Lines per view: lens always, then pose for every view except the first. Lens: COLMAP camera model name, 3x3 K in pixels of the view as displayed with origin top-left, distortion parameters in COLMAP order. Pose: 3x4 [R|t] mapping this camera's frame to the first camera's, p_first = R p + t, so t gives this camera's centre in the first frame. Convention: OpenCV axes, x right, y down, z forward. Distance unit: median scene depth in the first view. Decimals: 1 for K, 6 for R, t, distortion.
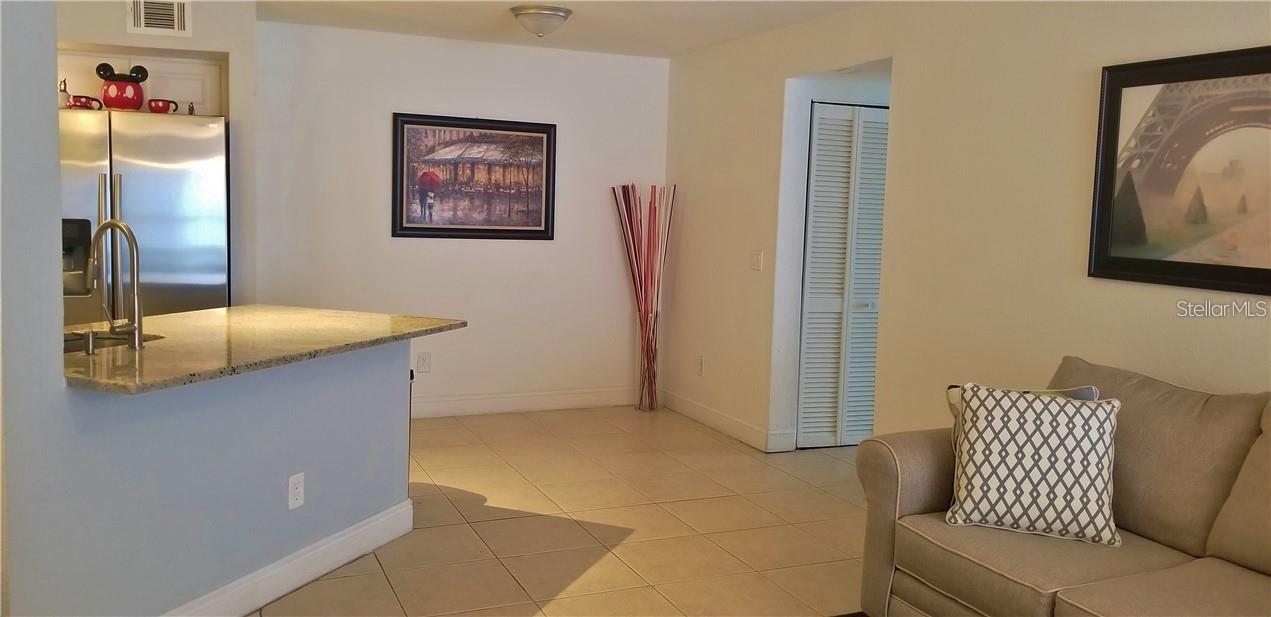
lens RADIAL K [[1010.6, 0, 631.6], [0, 1010.6, 290.4], [0, 0, 1]] dist [0.139358, -0.243587]
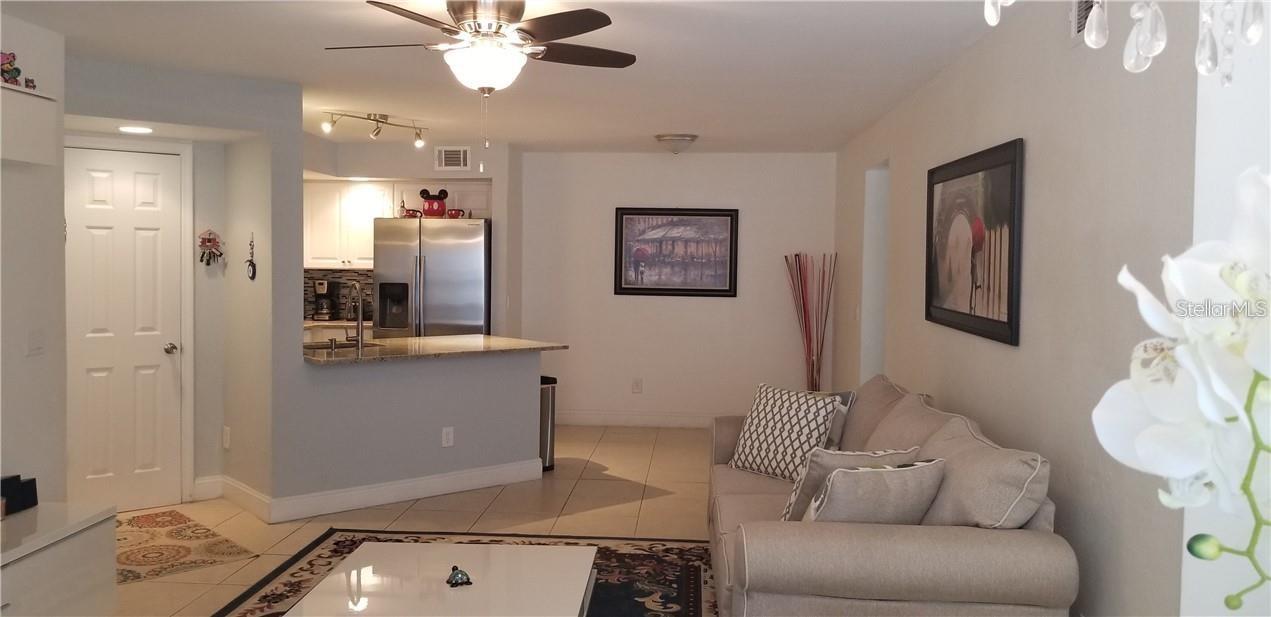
lens RADIAL K [[1010.6, 0, 631.6], [0, 1010.6, 290.4], [0, 0, 1]] dist [0.139358, -0.243587]
pose [[0.891878, -0.001216, -0.452274, 0.412976], [-0.027603, 0.997986, -0.057117, 0.020777], [0.451432, 0.063426, 0.890048, -0.232431]]
